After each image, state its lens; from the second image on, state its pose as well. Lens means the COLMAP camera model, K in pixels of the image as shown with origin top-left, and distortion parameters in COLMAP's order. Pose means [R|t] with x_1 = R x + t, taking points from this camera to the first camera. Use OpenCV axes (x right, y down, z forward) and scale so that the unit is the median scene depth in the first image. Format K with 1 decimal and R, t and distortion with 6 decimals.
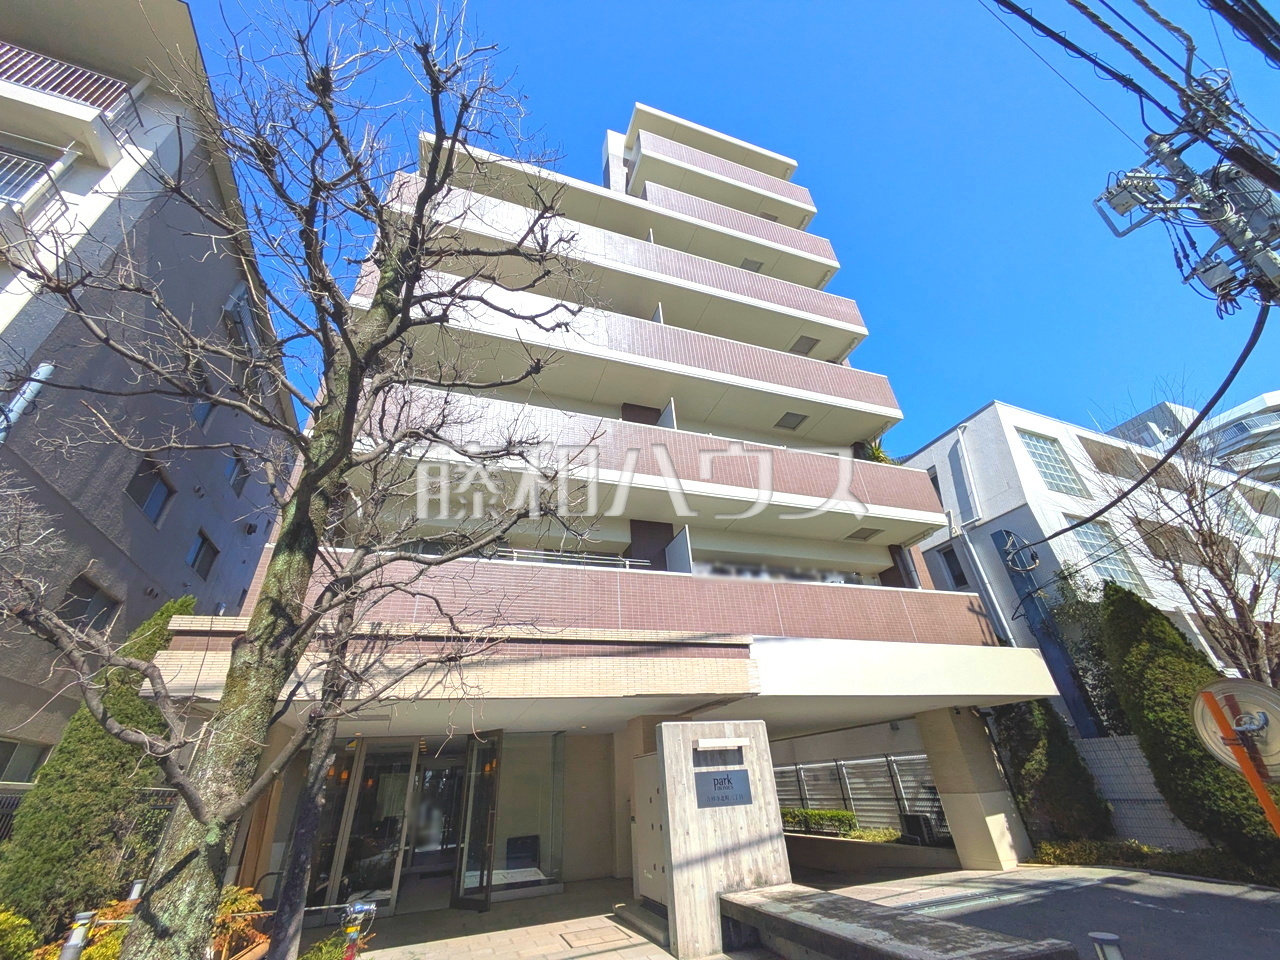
lens RADIAL K [[505.2, 0, 637.7], [0, 505.2, 478.6], [0, 0, 1]] dist [-0.002212, 0.002140]
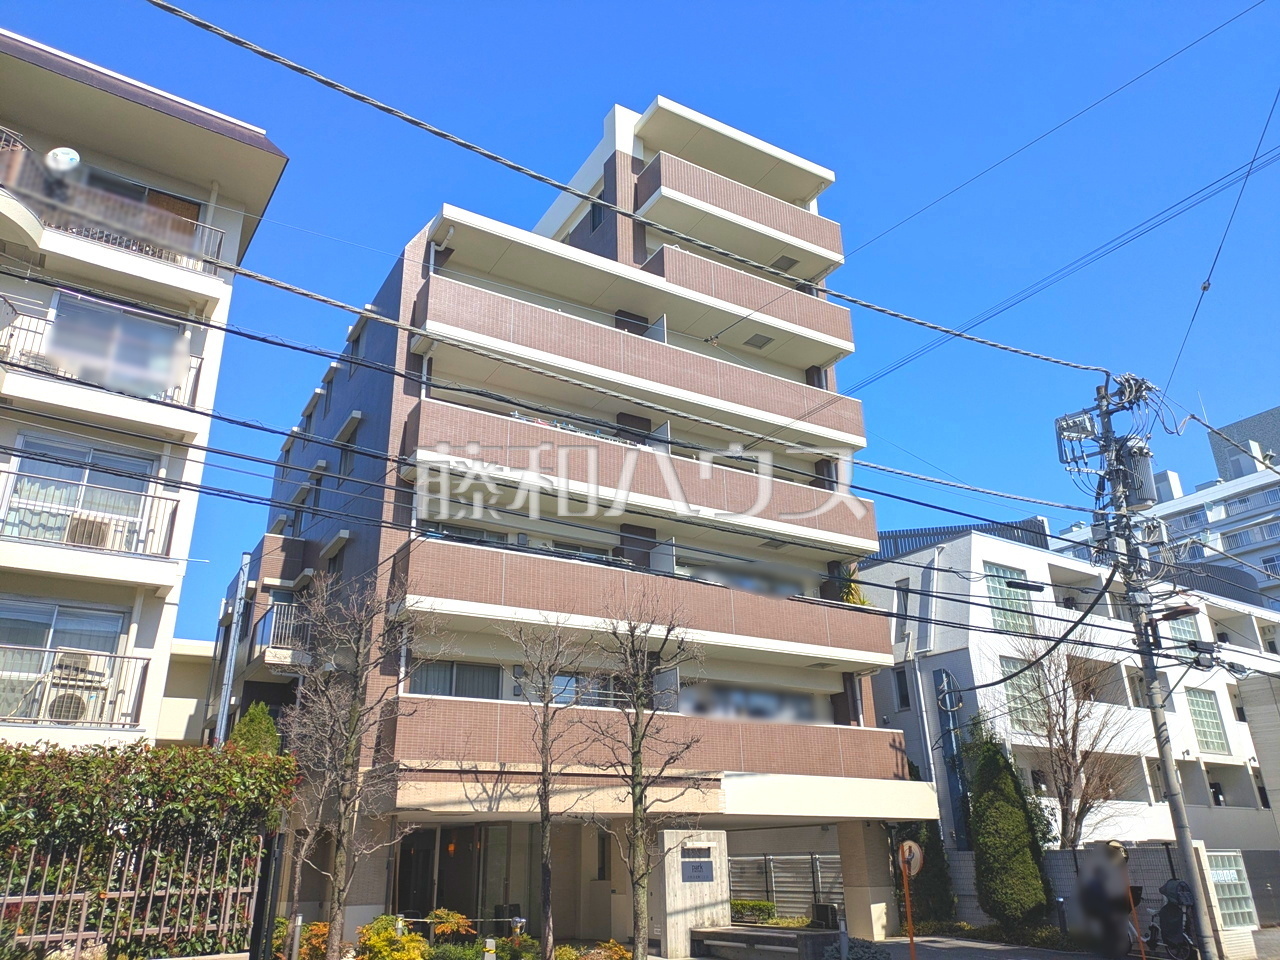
lens RADIAL K [[942.3, 0, 632.9], [0, 942.3, 480.5], [0, 0, 1]] dist [0.047411, -0.022680]
pose [[0.978298, 0.114013, 0.173014, -0.650184], [-0.138537, 0.980835, 0.137001, -0.926796], [-0.154078, -0.157997, 0.975345, -1.603952]]
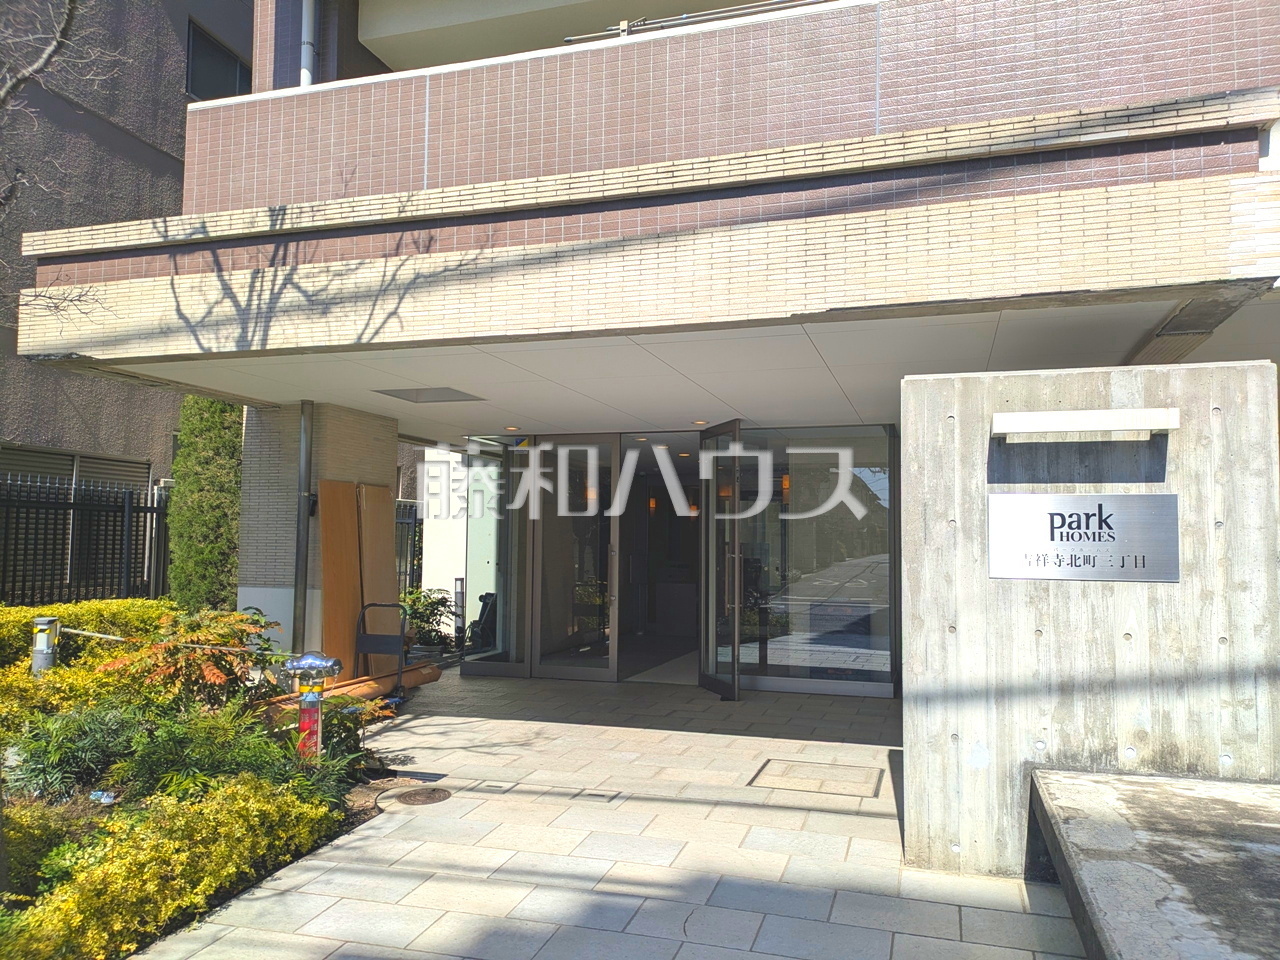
lens RADIAL K [[942.3, 0, 646.5], [0, 942.3, 488.1], [0, 0, 1]] dist [0.047411, -0.022680]
pose [[0.803214, 0.029087, -0.594979, 0.300852], [0.263592, 0.878345, 0.398786, 0.222059], [0.534196, -0.477142, 0.697832, 0.365003]]
